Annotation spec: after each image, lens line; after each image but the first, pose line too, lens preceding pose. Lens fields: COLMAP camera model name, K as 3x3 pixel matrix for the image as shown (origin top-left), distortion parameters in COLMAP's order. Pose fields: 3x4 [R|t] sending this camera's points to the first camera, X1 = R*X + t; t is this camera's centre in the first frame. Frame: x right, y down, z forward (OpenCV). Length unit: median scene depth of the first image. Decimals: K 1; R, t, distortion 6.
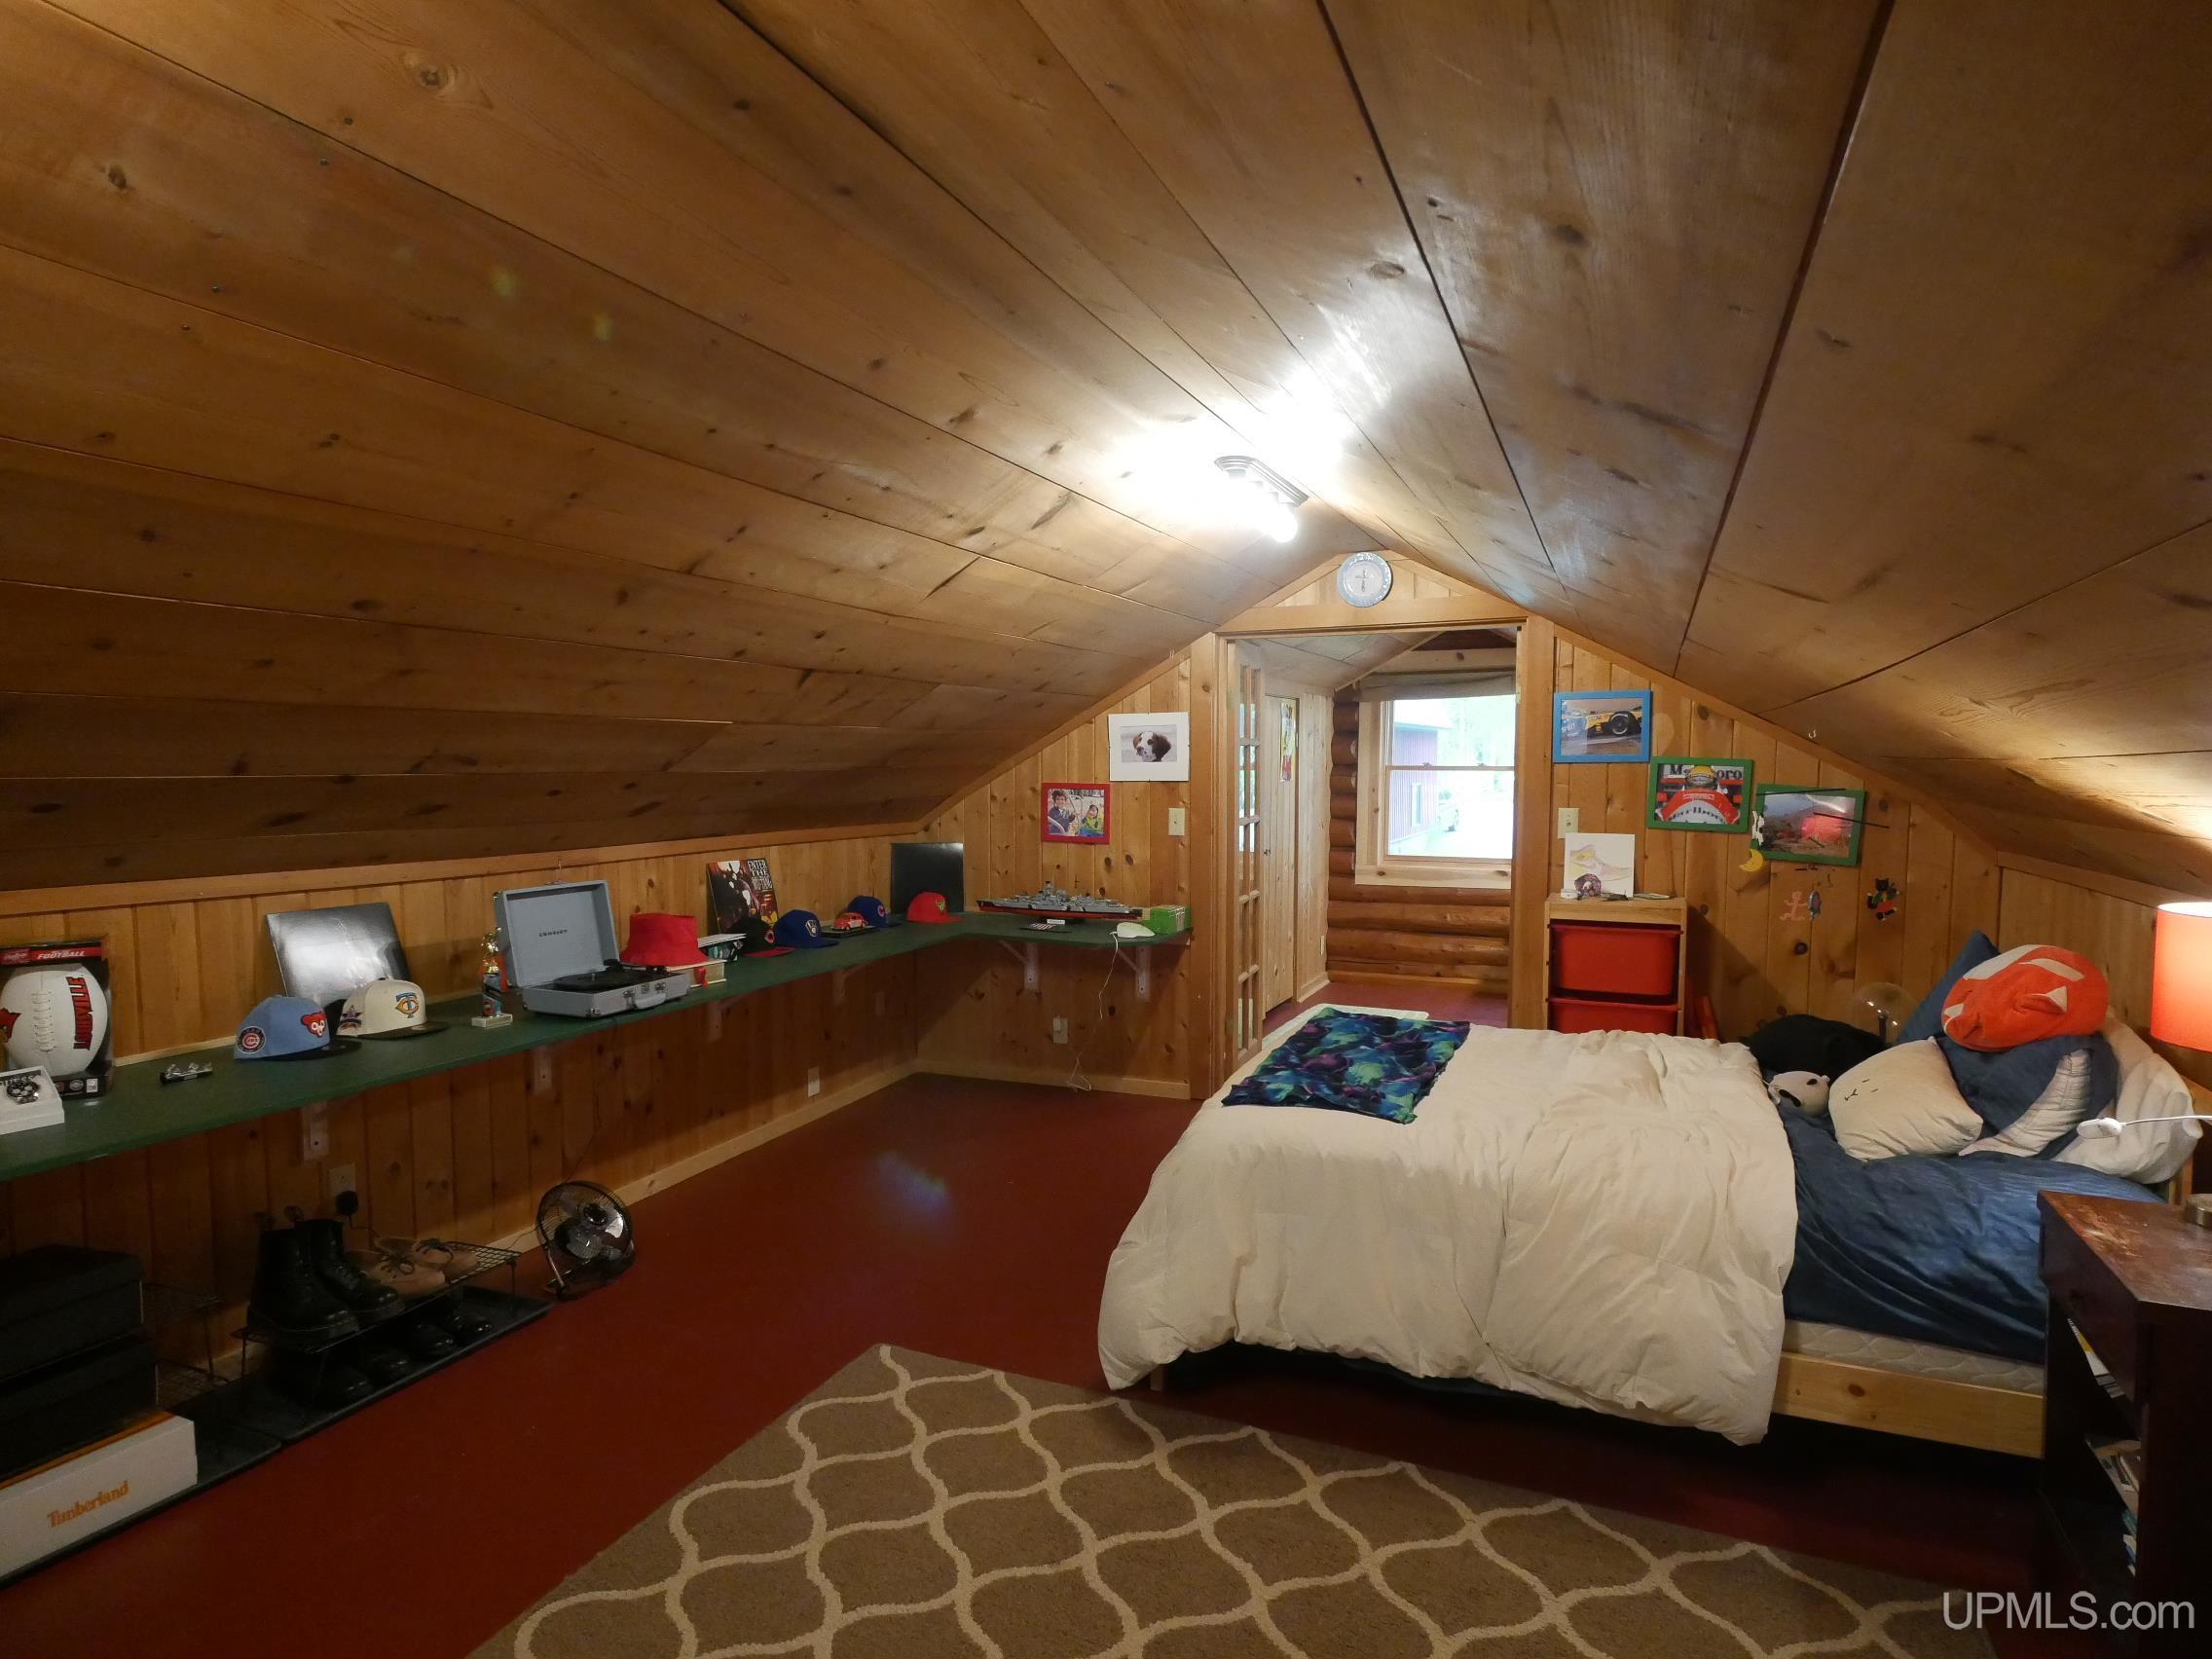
lens RADIAL K [[1217.4, 0, 1099.0], [0, 1217.4, 837.7], [0, 0, 1]] dist [0.001370, -0.000361]
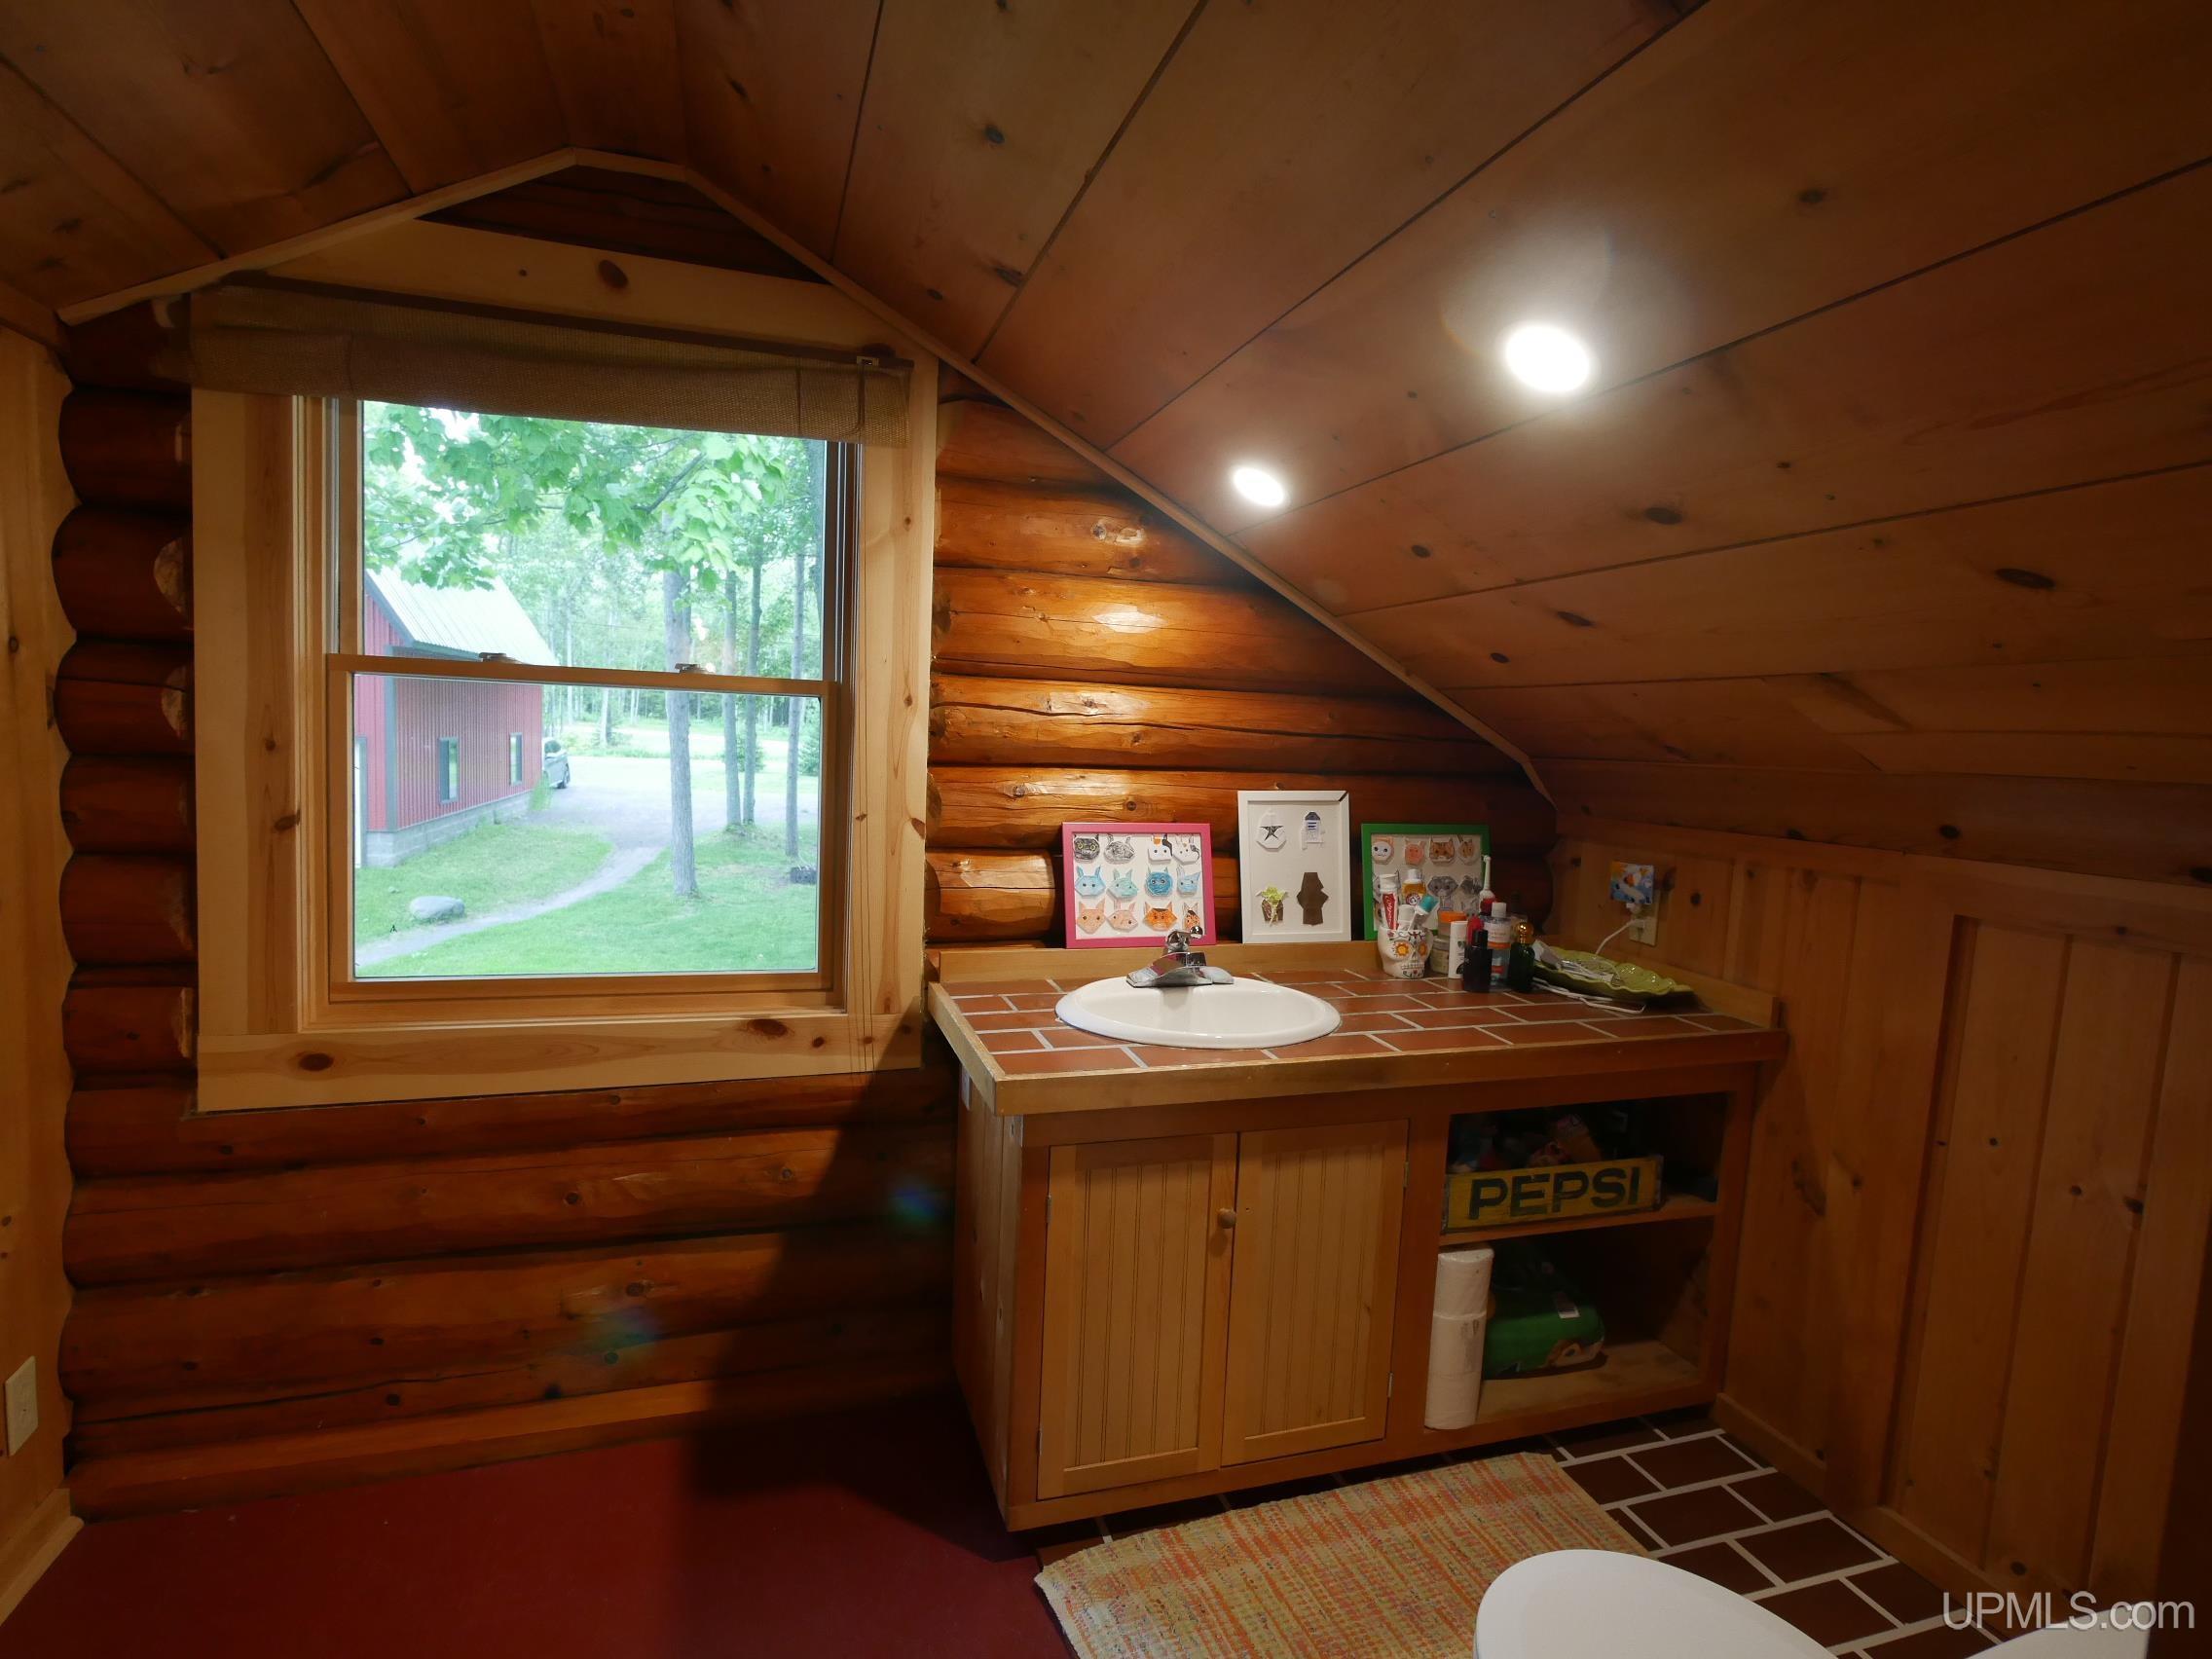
lens RADIAL K [[1148.4, 0, 1110.4], [0, 1148.4, 834.1], [0, 0, 1]] dist [-0.002026, -0.002311]
pose [[0.745766, -0.029388, 0.665560, 0.195478], [0.002802, 0.999156, 0.040978, -0.029515], [-0.666203, -0.028695, 0.745219, 0.697449]]
